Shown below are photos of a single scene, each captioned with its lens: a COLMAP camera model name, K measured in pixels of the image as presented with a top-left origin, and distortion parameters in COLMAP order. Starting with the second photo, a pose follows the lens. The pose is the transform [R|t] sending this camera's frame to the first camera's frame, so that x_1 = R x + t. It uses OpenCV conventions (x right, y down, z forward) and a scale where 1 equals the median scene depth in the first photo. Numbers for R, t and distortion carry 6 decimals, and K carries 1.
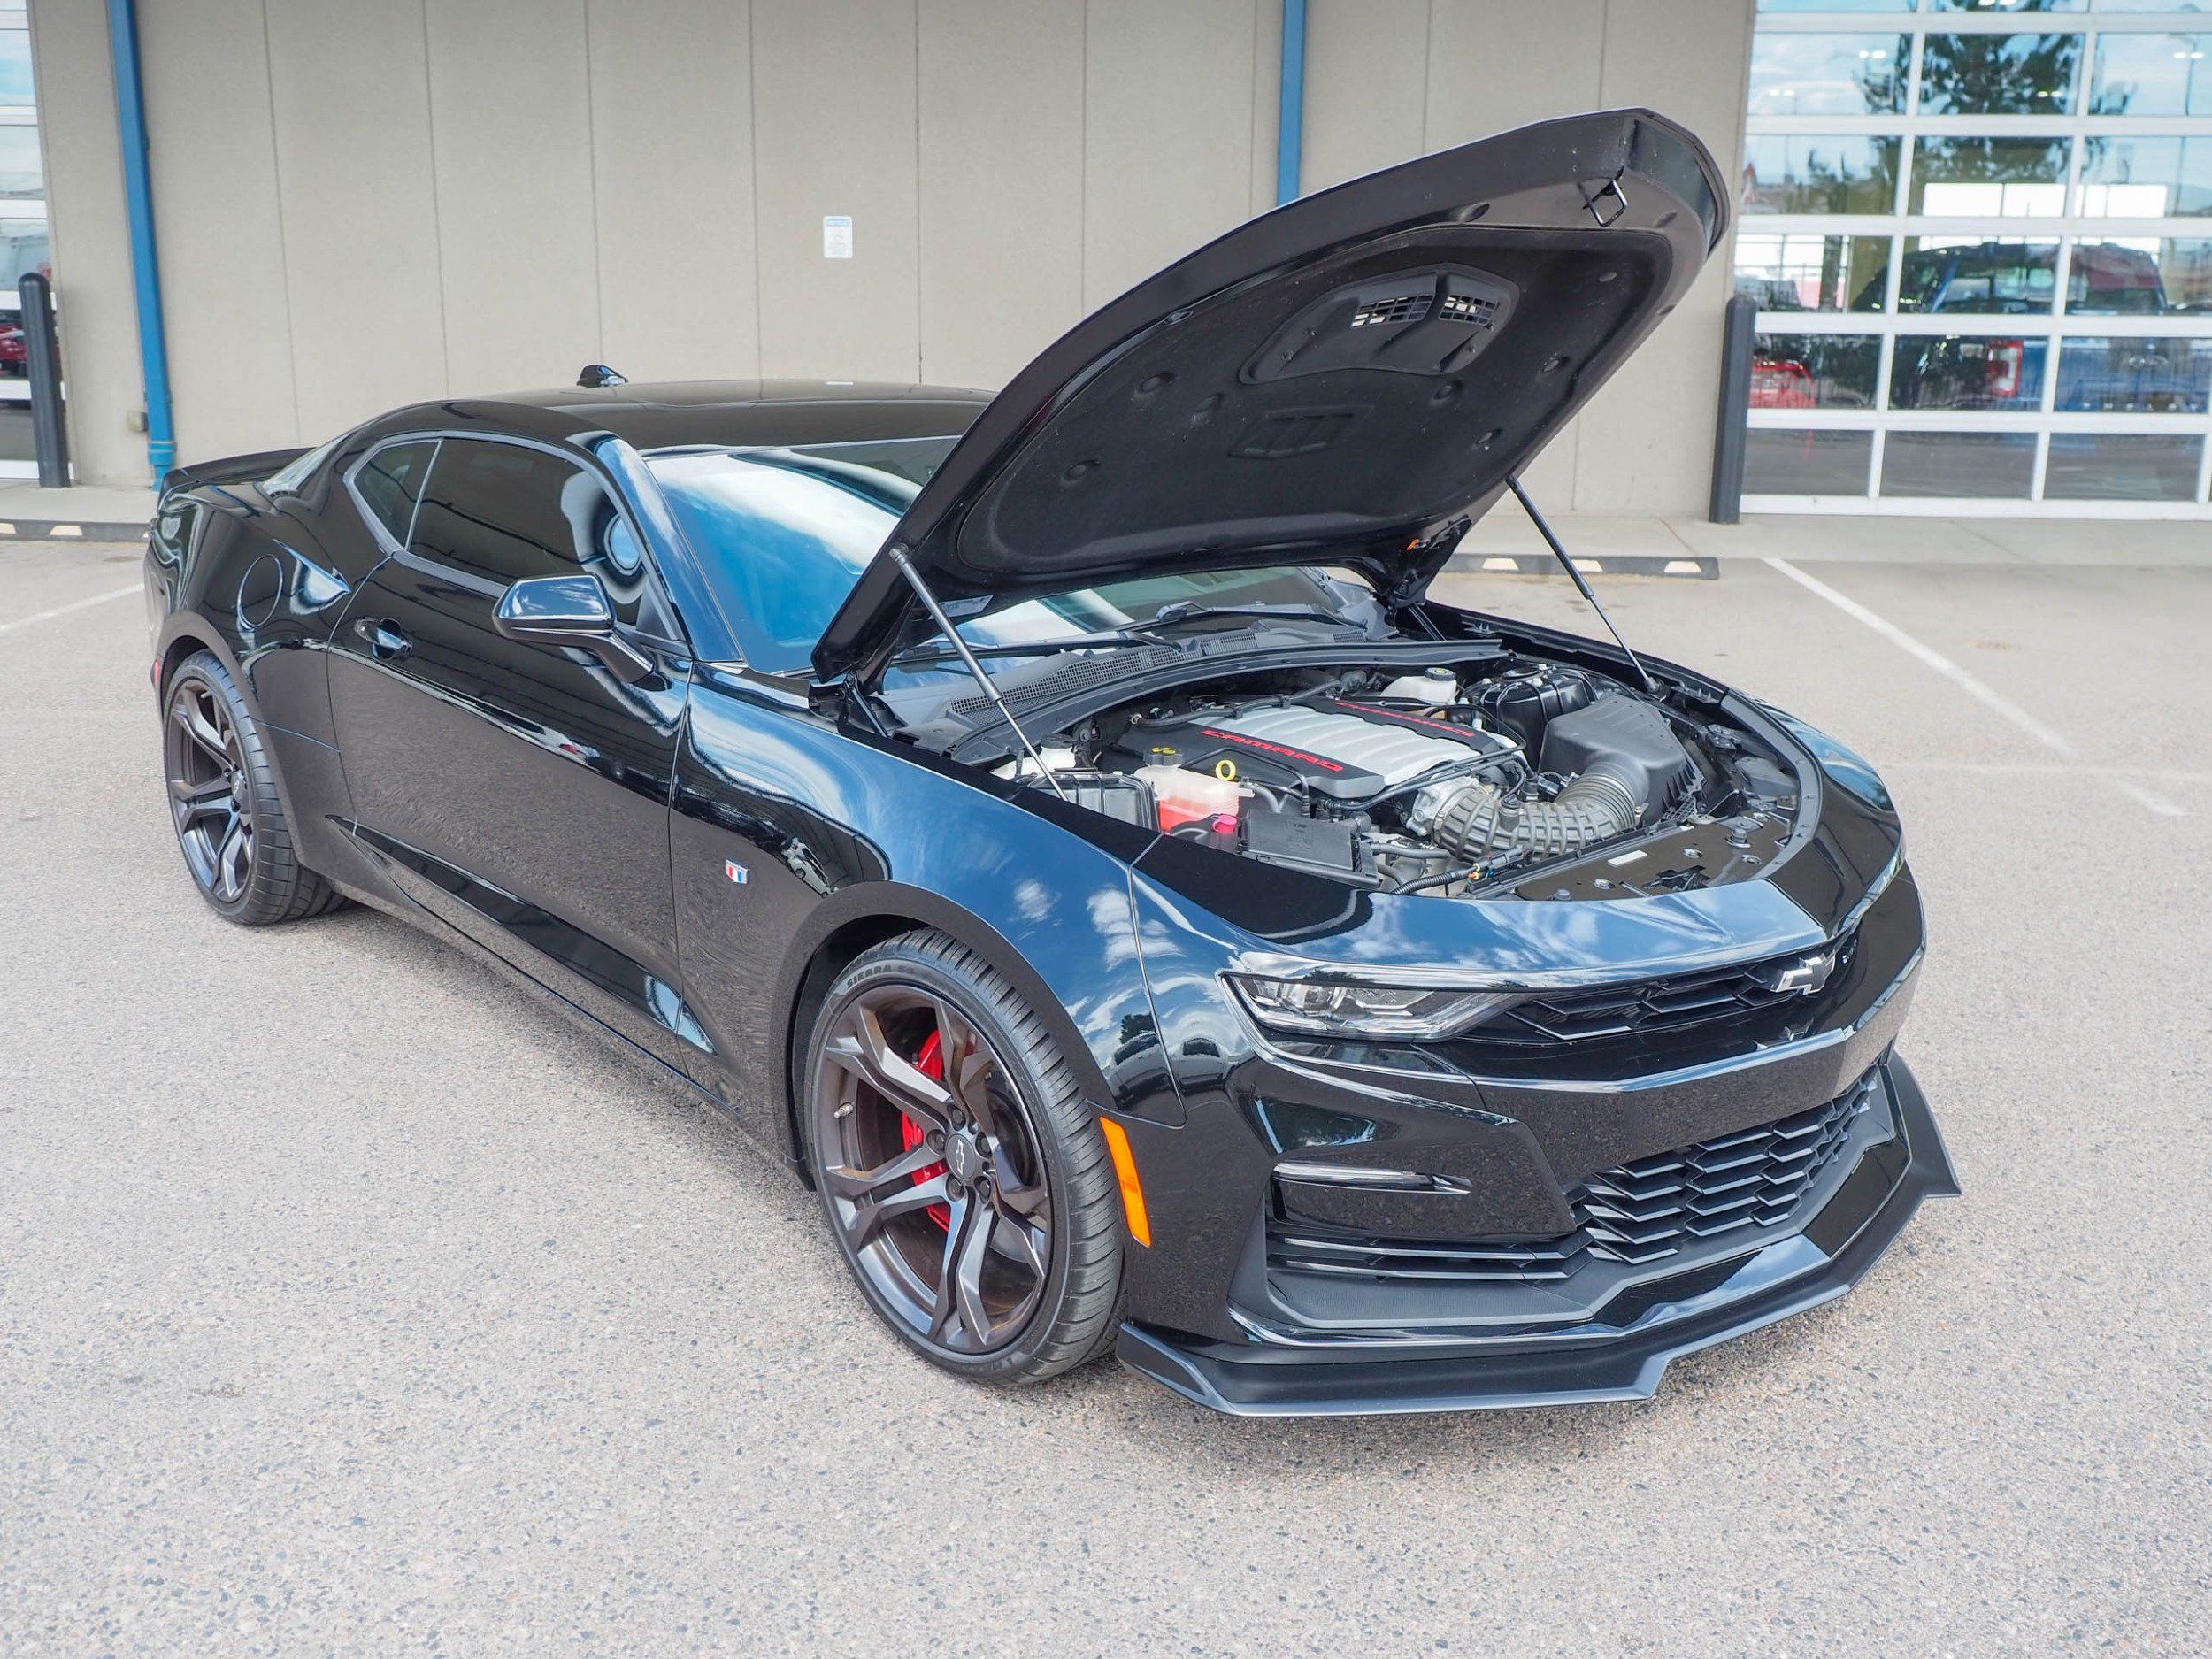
lens RADIAL K [[2013.4, 0, 1120.2], [0, 2013.4, 800.9], [0, 0, 1]] dist [0.003930, -0.003597]
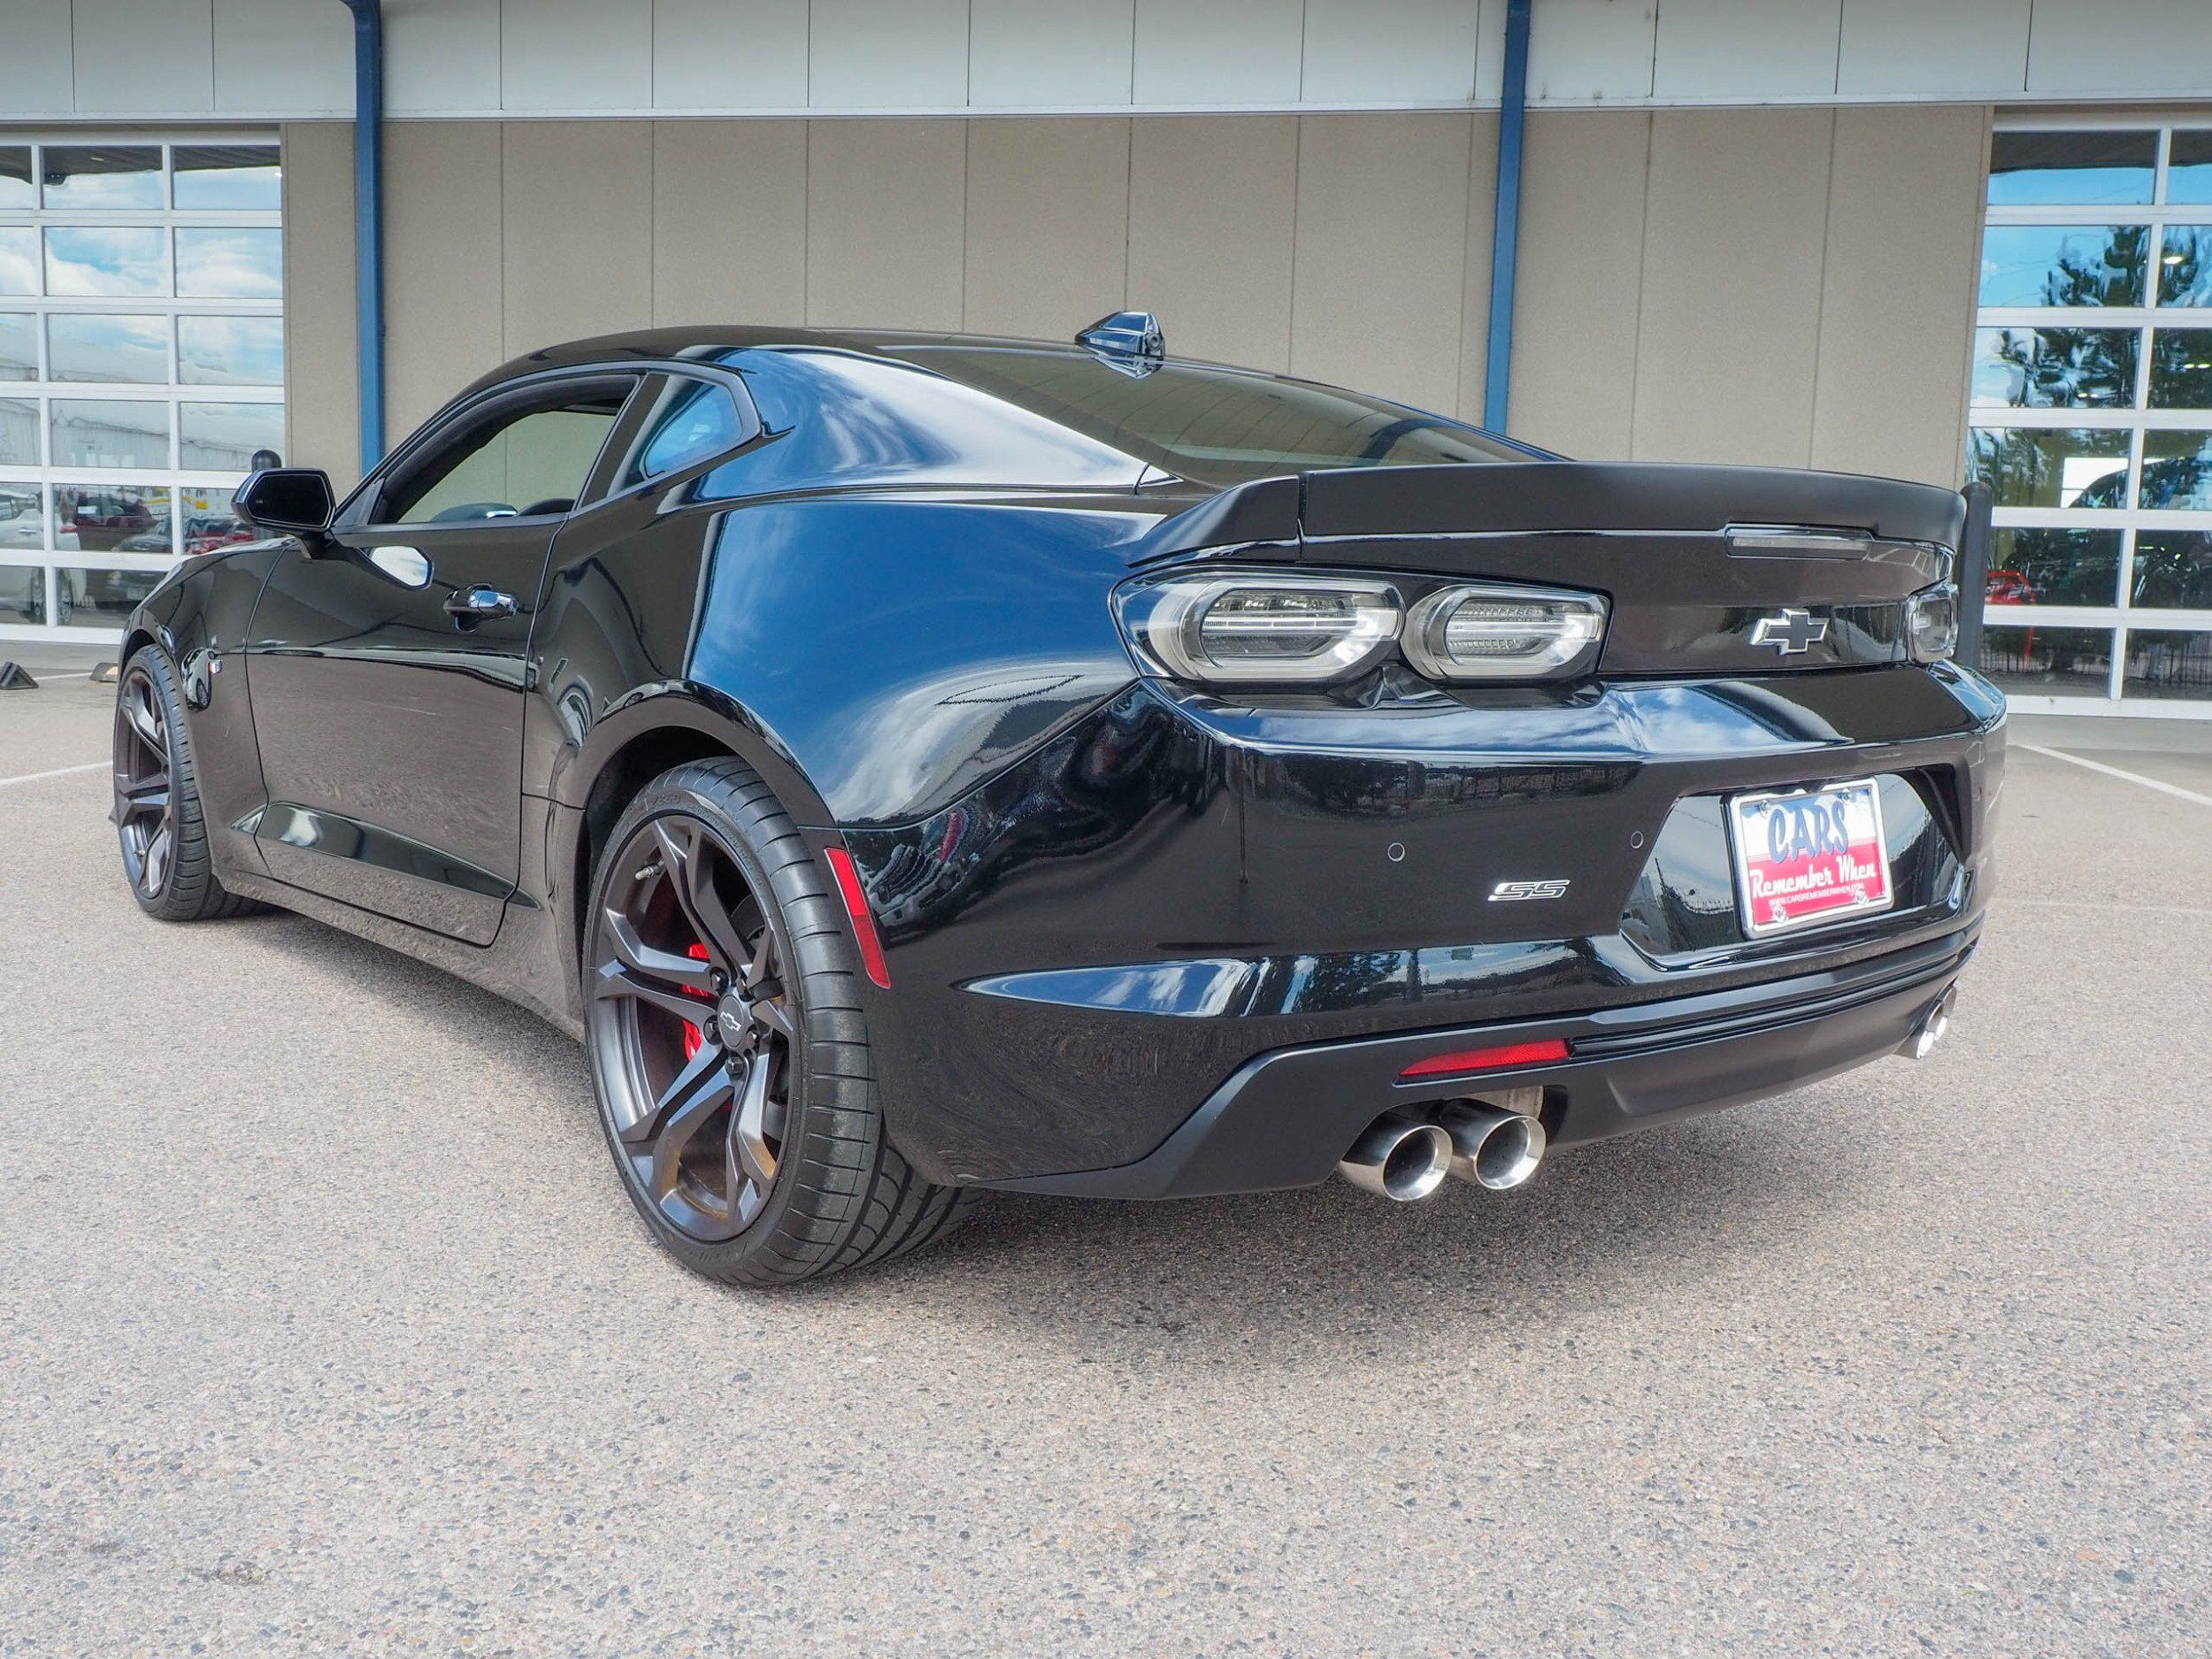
lens RADIAL K [[1902.8, 0, 1114.8], [0, 1902.8, 803.8], [0, 0, 1]] dist [-0.002470, 0.011818]
pose [[0.996927, 0.024425, -0.074425, -0.123868], [-0.033556, 0.991713, -0.124017, 0.111138], [0.070779, 0.126134, 0.989485, 0.374207]]
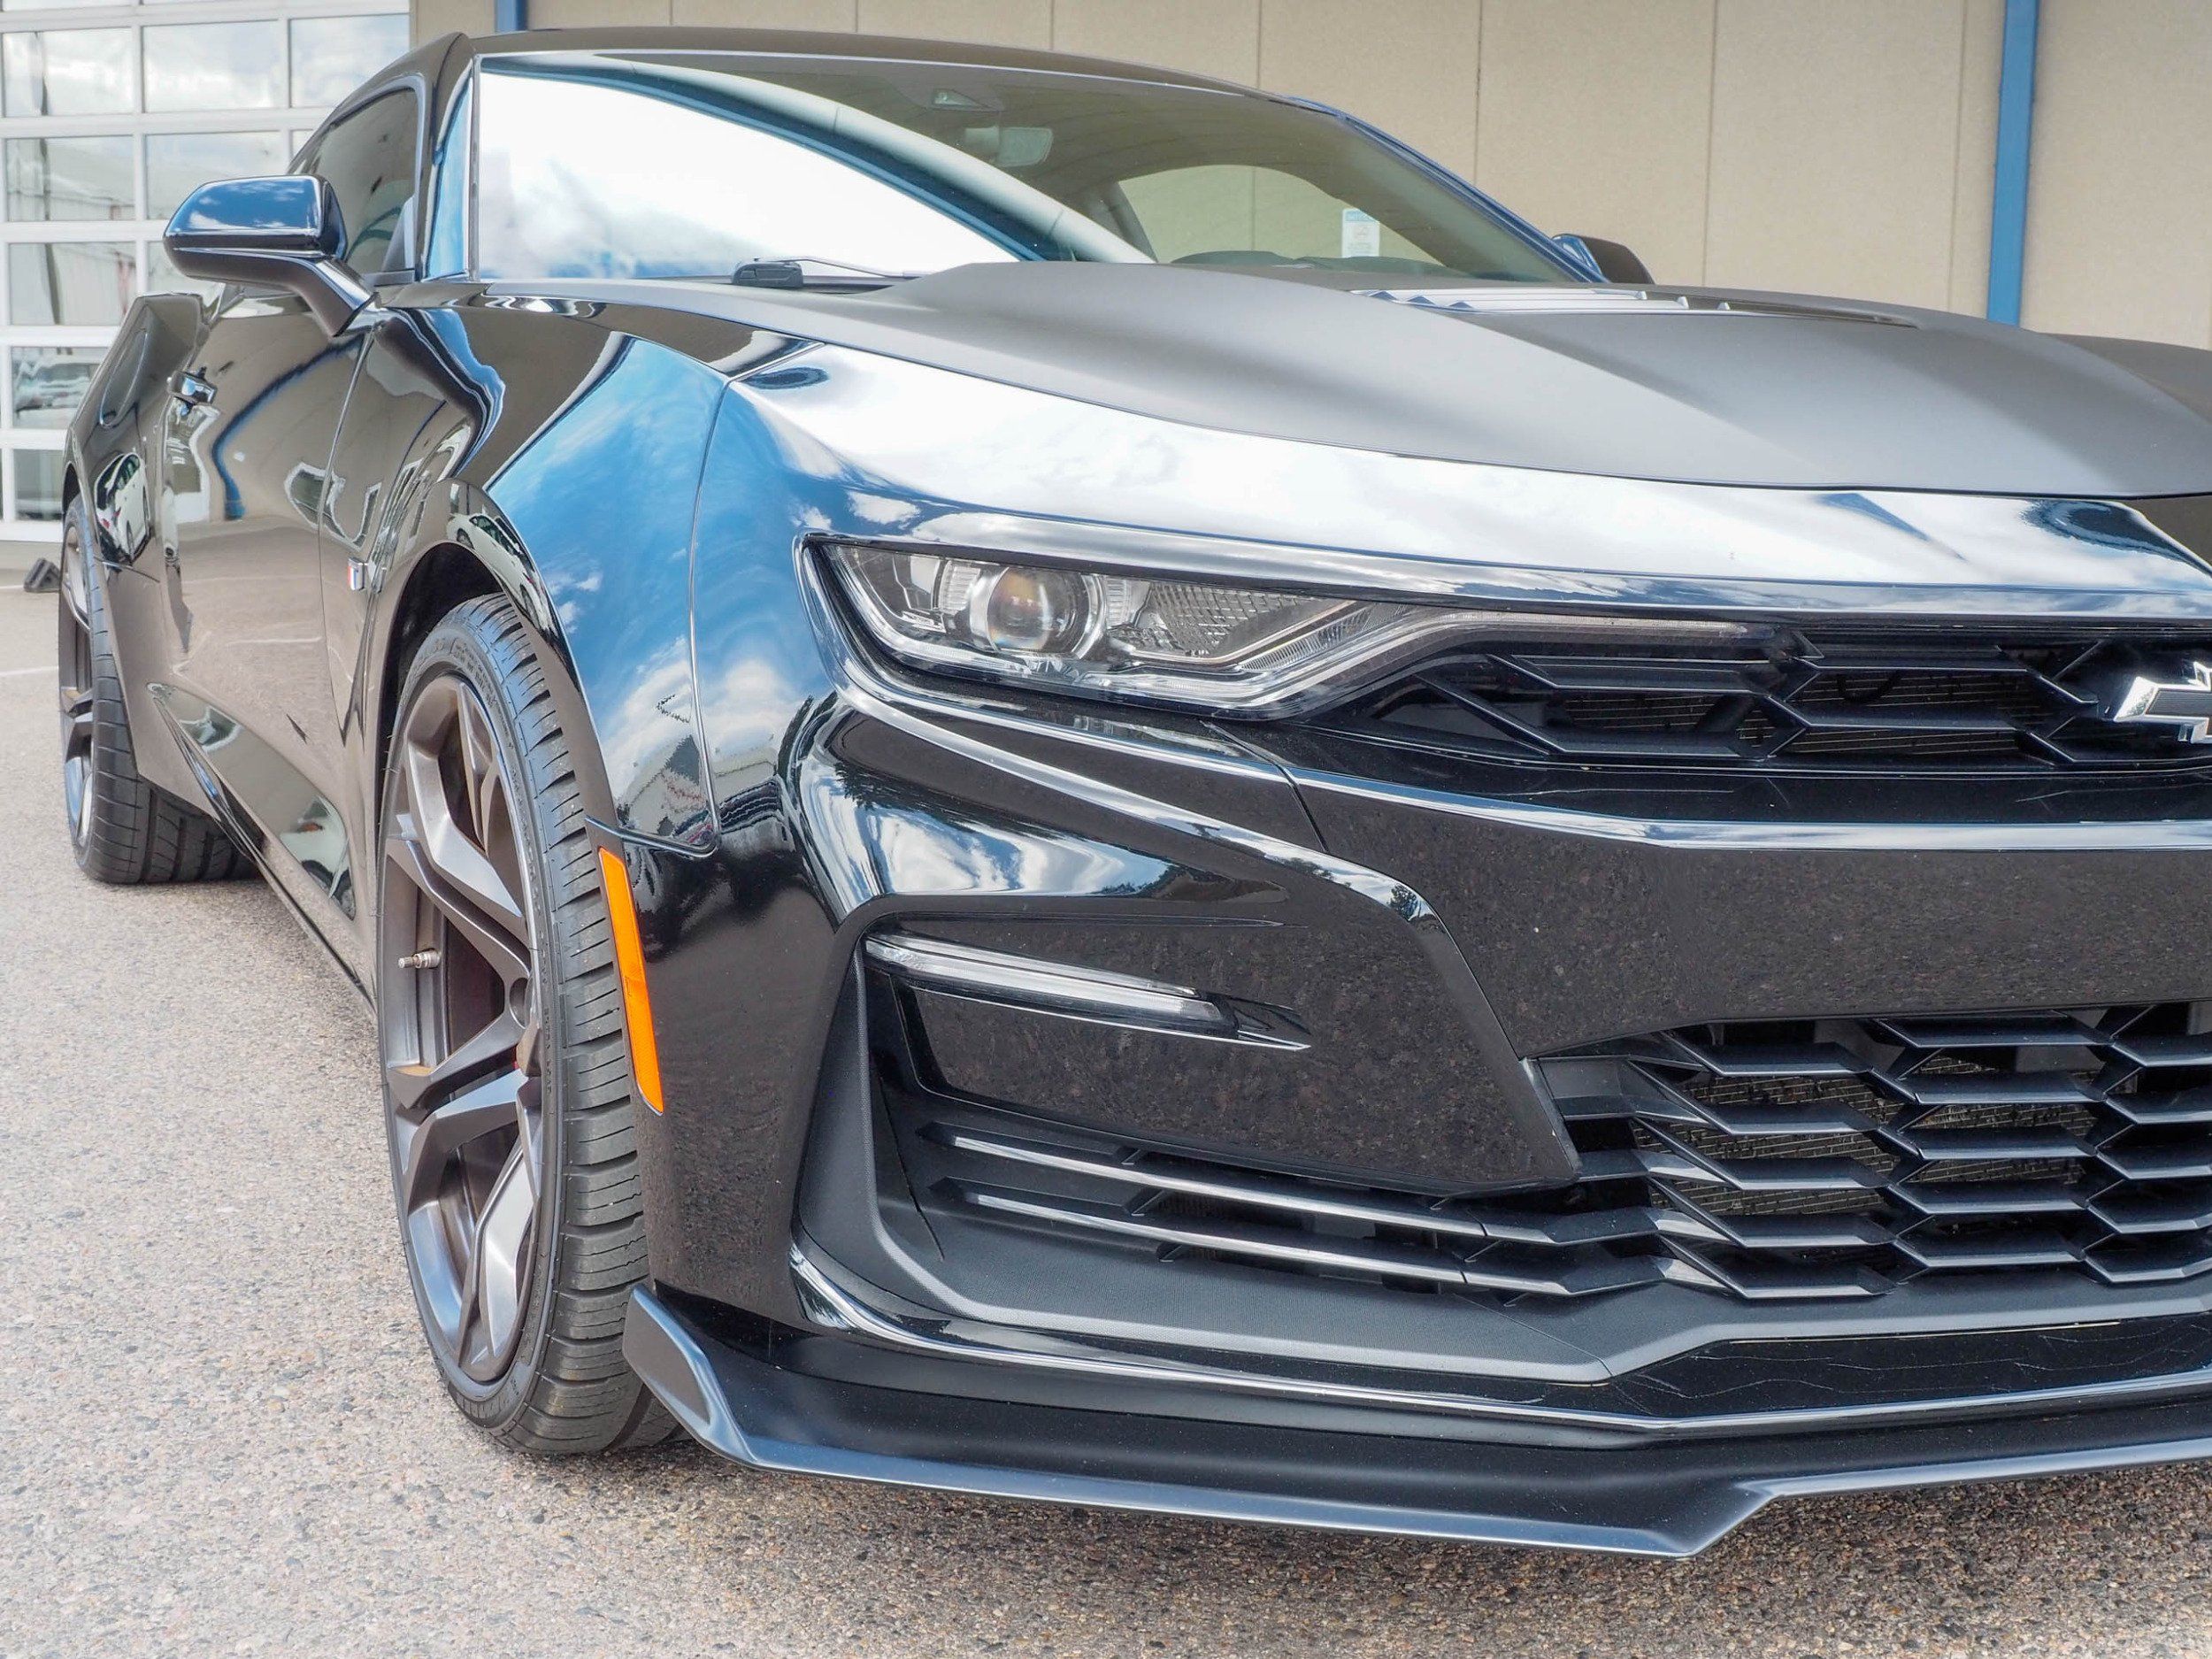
lens RADIAL K [[2693.9, 0, 1114.3], [0, 2693.9, 793.7], [0, 0, 1]] dist [0.004421, 0.000000]
pose [[0.957093, 0.040621, -0.286920, 0.260341], [-0.077141, 0.990114, -0.117146, 0.180681], [0.279325, 0.134253, 0.950765, 0.335272]]
